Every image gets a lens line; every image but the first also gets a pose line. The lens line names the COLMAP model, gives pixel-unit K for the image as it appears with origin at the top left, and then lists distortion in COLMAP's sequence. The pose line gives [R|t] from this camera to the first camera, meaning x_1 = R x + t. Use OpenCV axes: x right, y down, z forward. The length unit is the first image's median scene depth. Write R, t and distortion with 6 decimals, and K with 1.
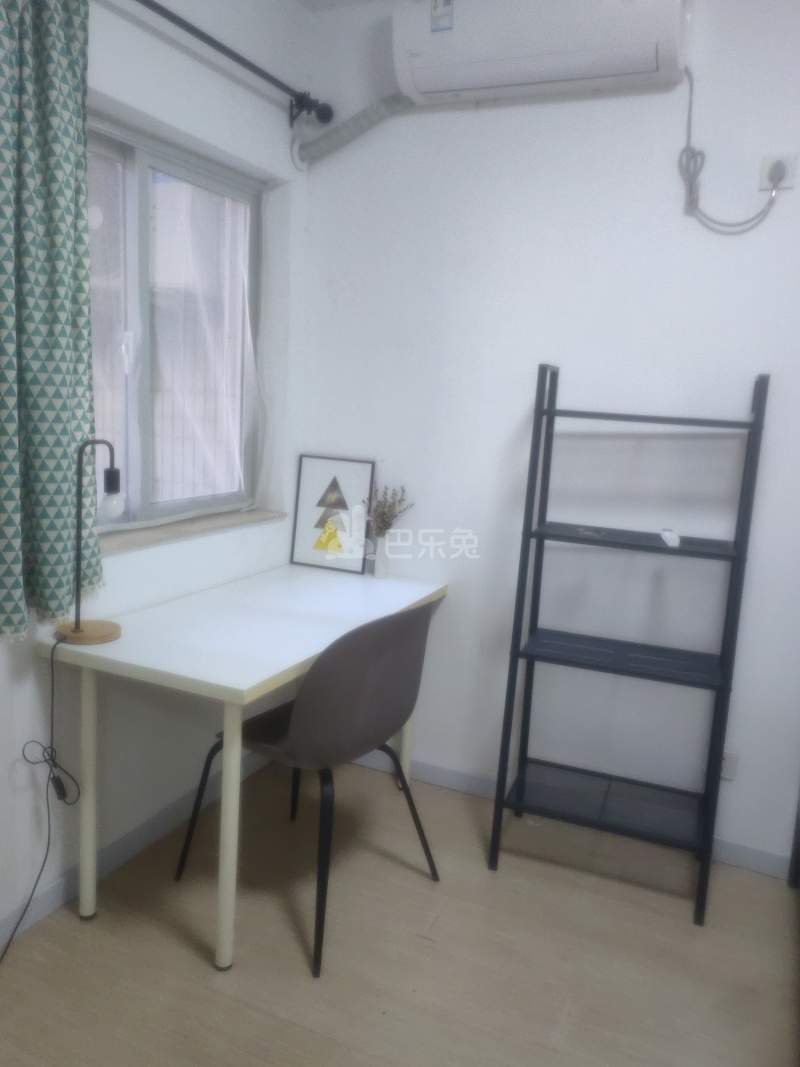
lens RADIAL K [[856.8, 0, 400.0], [0, 856.8, 533.5], [0, 0, 1]] dist [0.006404, 0.109876]
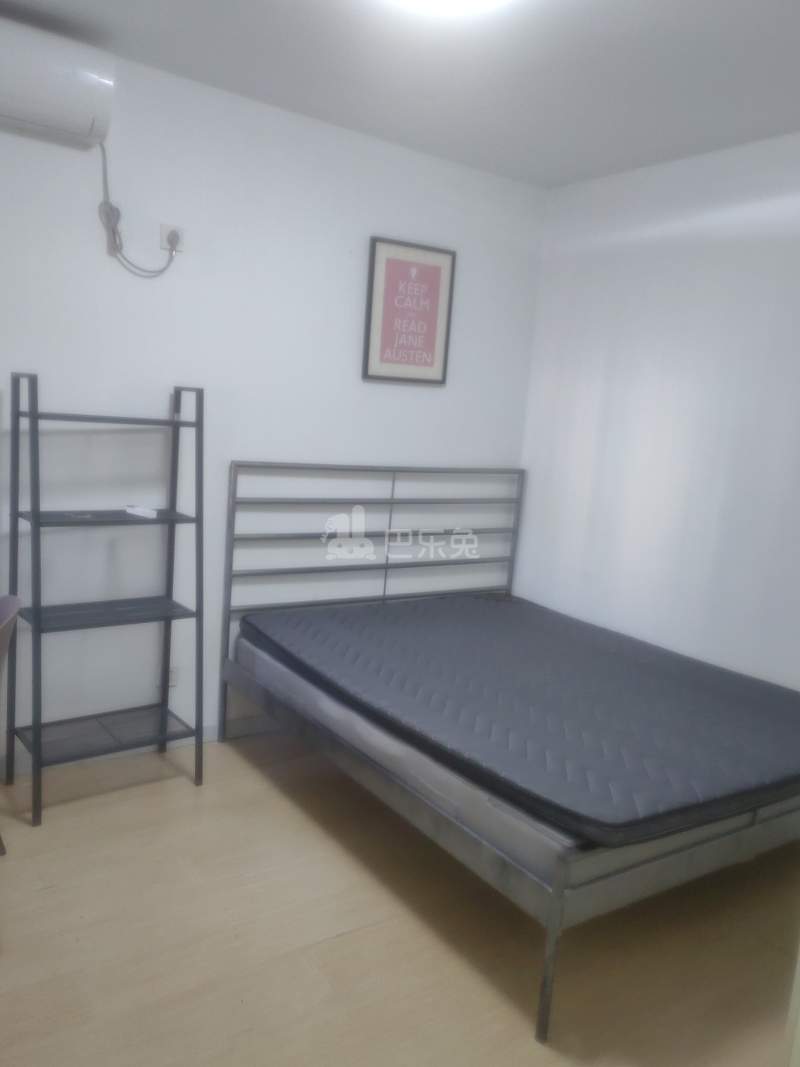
lens RADIAL K [[856.8, 0, 400.0], [0, 856.8, 533.5], [0, 0, 1]] dist [0.006404, 0.109876]
pose [[0.511314, -0.143181, 0.847382, -0.540365], [0.100430, 0.989223, 0.106548, -0.056244], [-0.853506, 0.030623, 0.520183, 0.000240]]
